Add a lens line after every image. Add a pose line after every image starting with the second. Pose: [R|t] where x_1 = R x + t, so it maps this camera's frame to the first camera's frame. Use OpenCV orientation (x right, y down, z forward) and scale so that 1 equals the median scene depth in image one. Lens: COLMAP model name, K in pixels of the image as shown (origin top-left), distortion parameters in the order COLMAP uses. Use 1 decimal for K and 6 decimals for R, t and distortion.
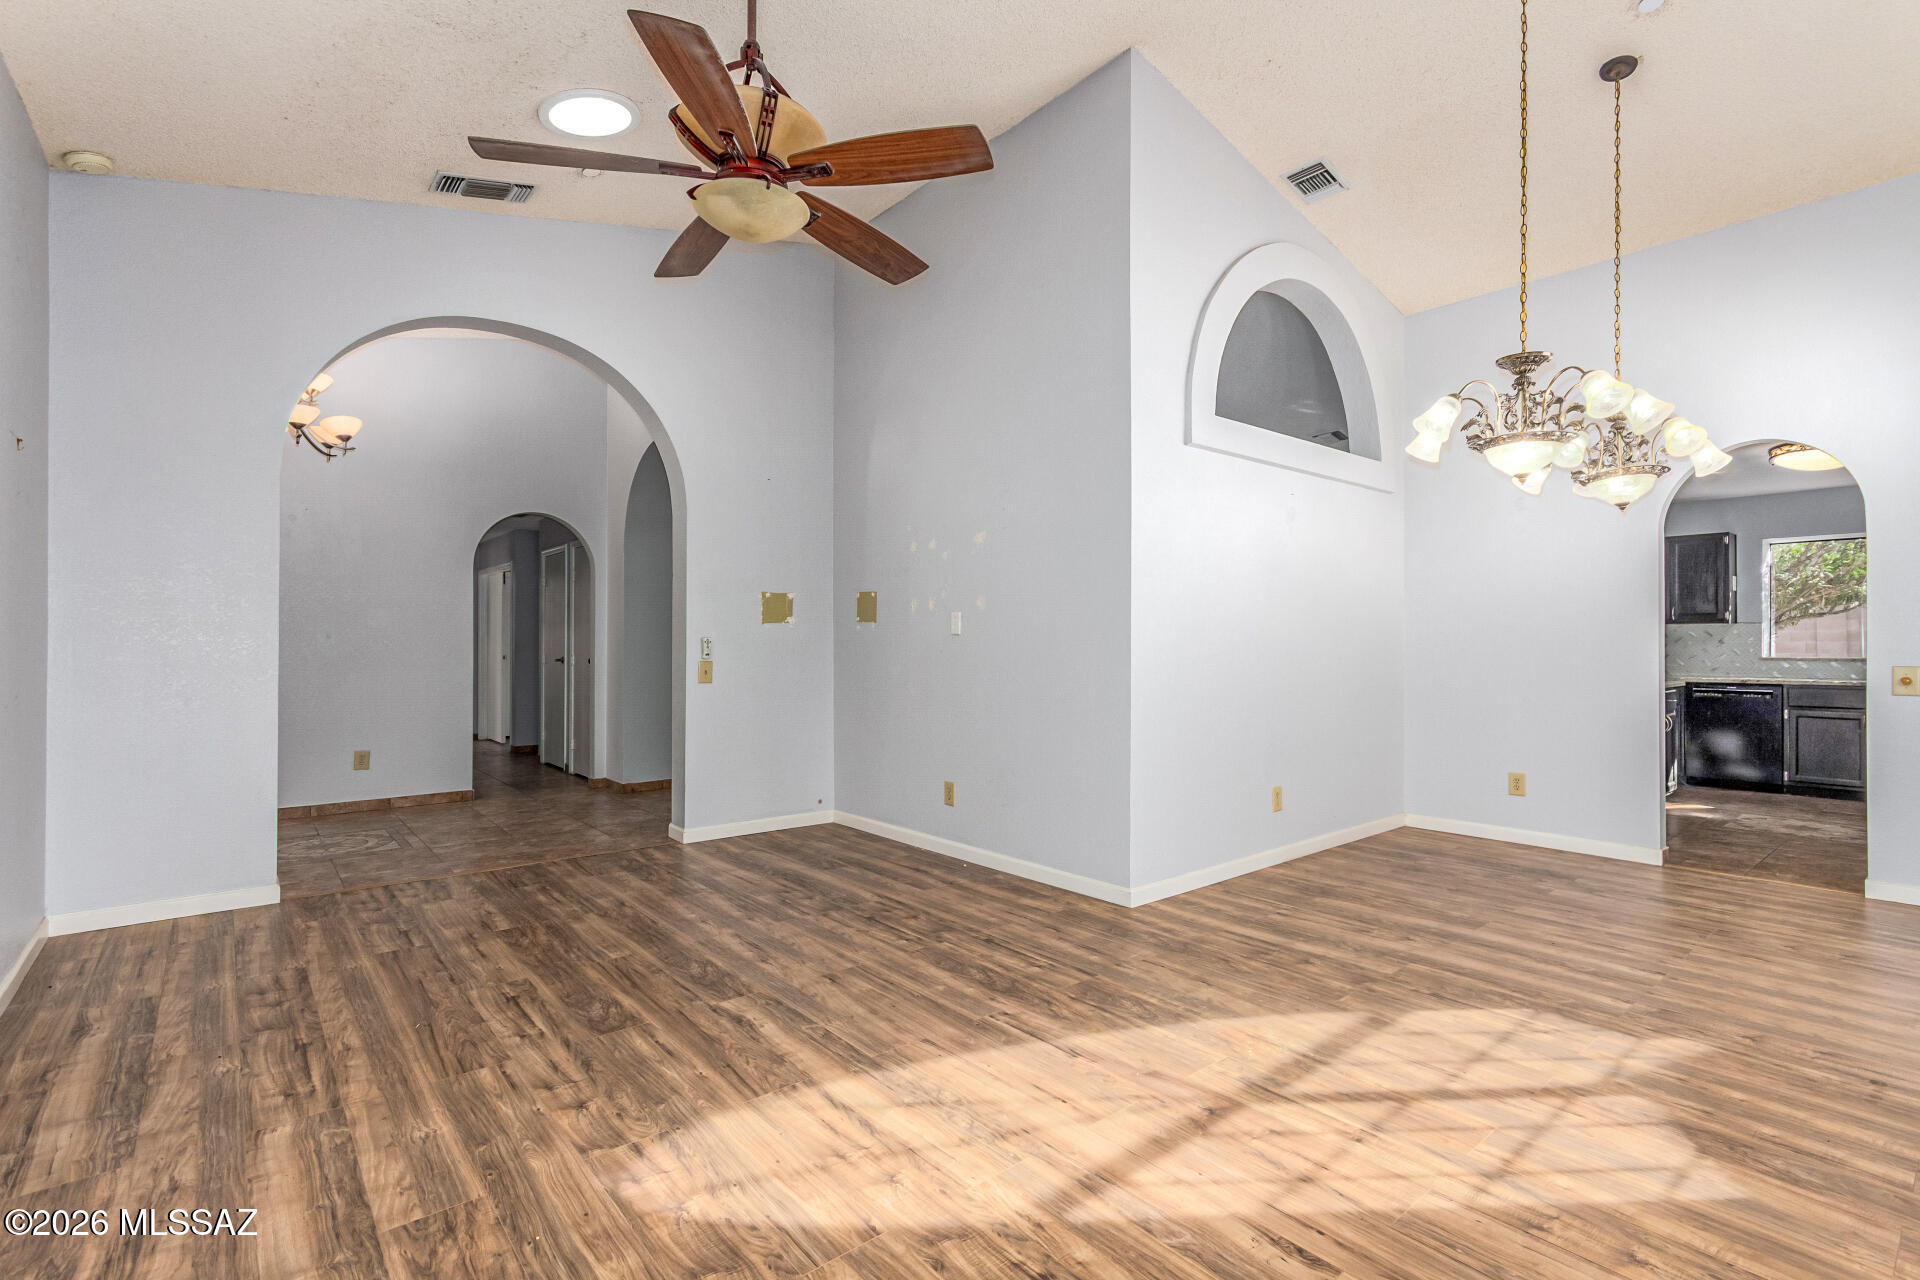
lens RADIAL K [[891.1, 0, 977.1], [0, 891.1, 643.0], [0, 0, 1]] dist [0.001423, 0.000251]
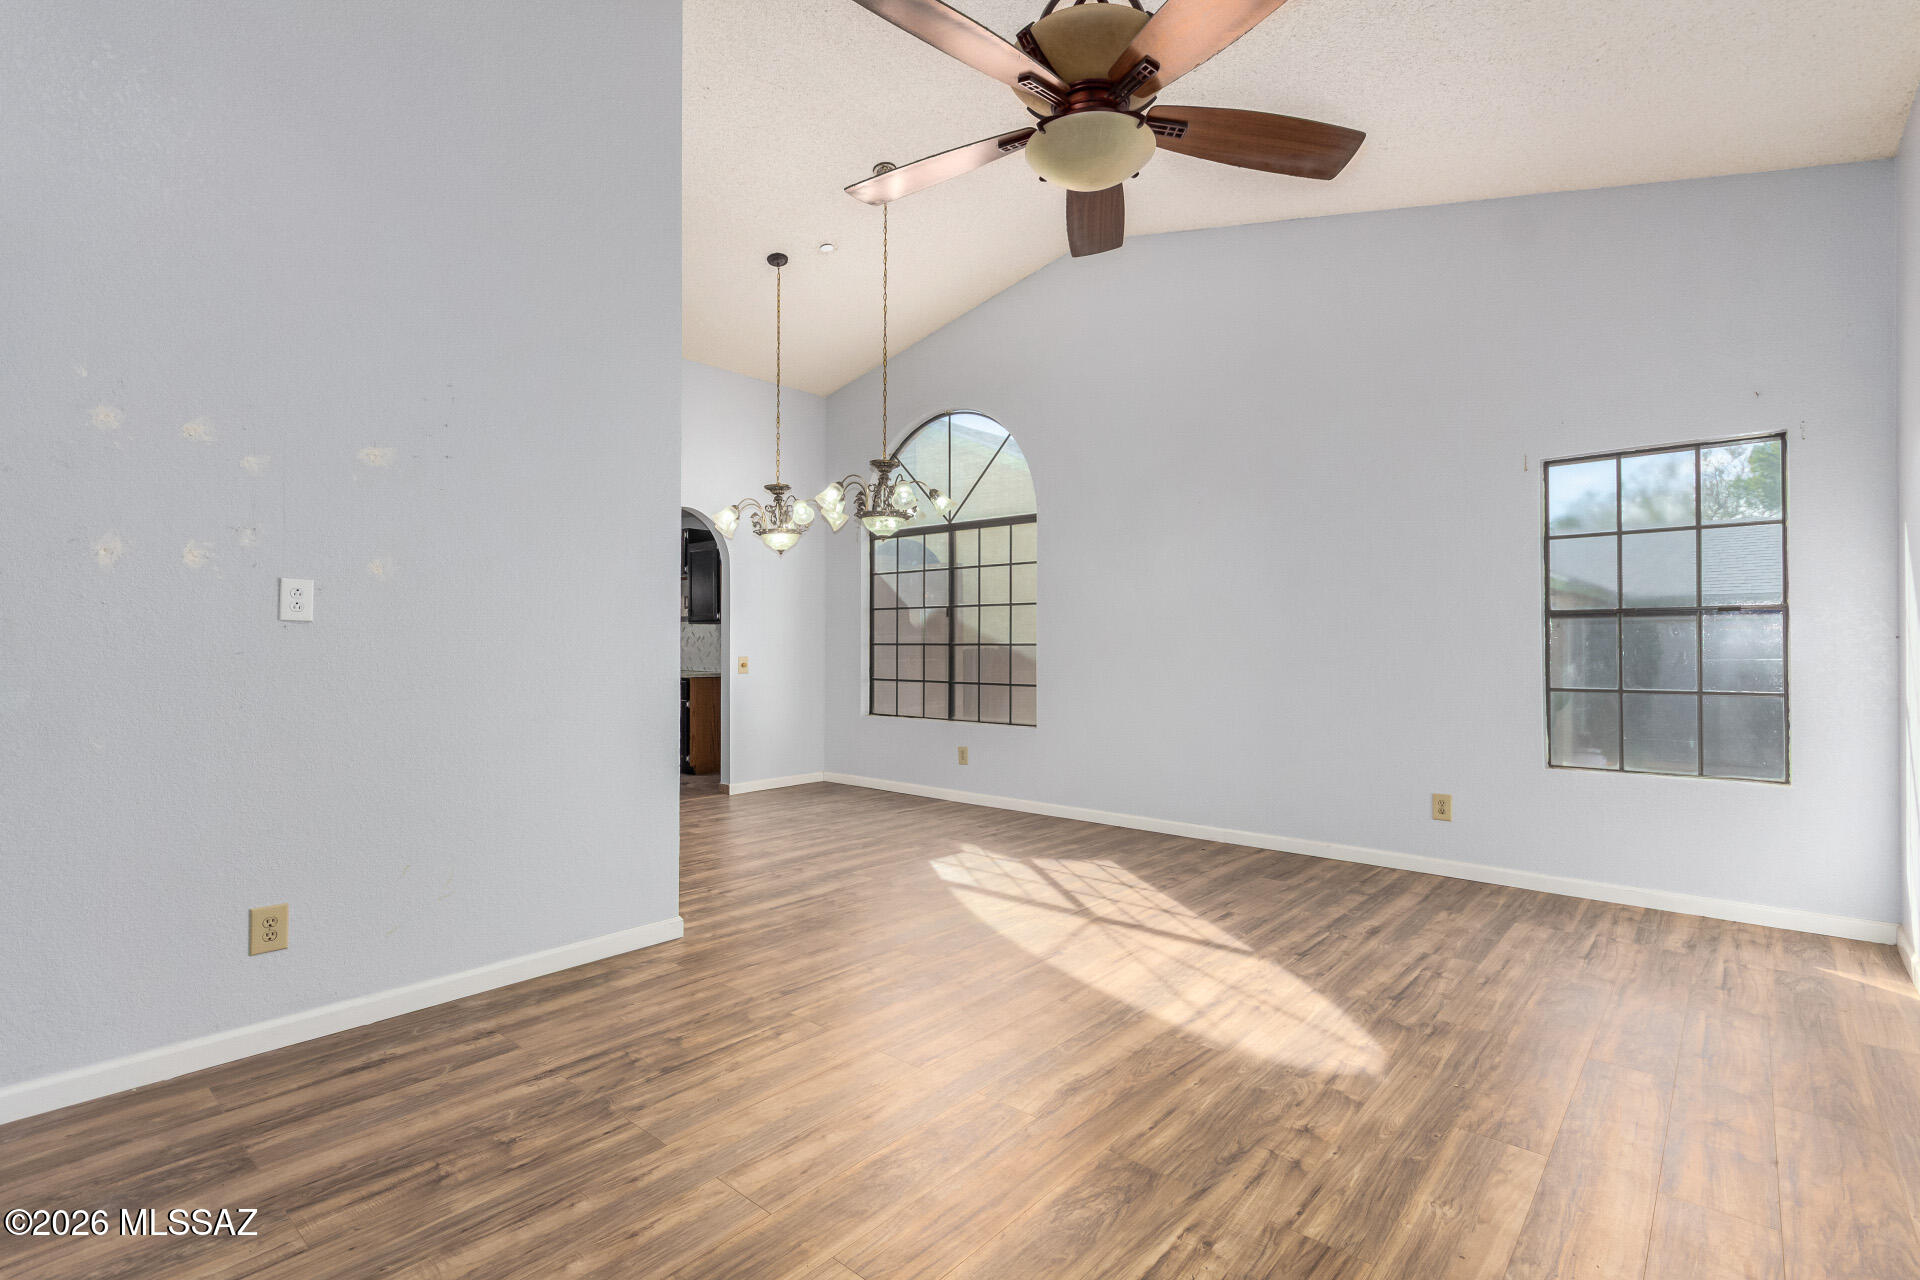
lens RADIAL K [[891.1, 0, 977.1], [0, 891.1, 643.0], [0, 0, 1]] dist [0.001423, 0.000251]
pose [[-0.158035, 0.002930, 0.987429, -1.156083], [-0.005086, 0.999980, -0.003782, 0.008924], [-0.987420, -0.005620, -0.158017, 1.308355]]
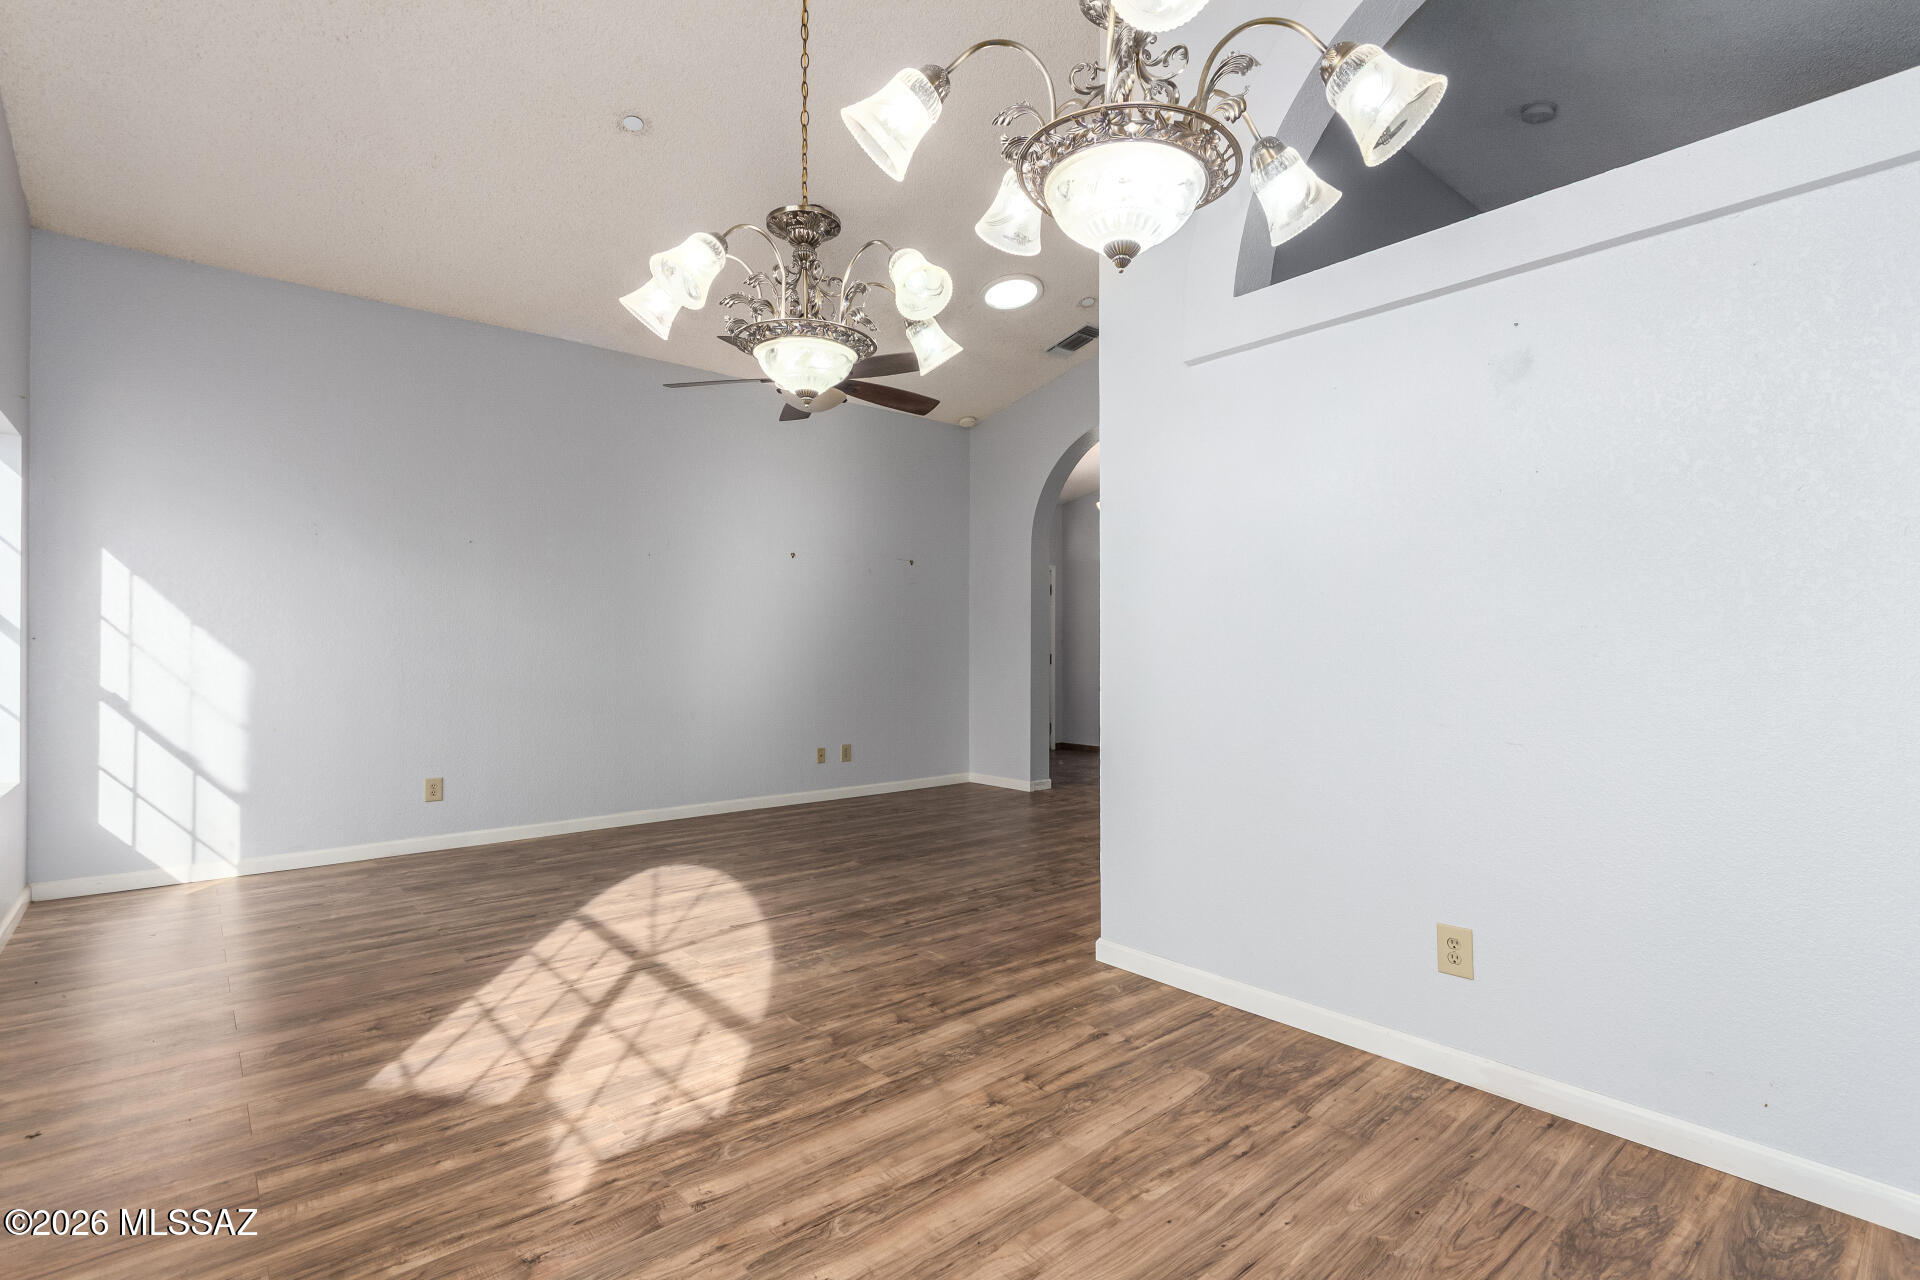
lens RADIAL K [[891.1, 0, 977.1], [0, 891.1, 643.0], [0, 0, 1]] dist [0.001423, 0.000251]
pose [[0.017404, -0.010442, -0.999794, 1.552235], [-0.001055, 0.999945, -0.010462, 0.012771], [0.999848, 0.001236, 0.017392, 1.343536]]
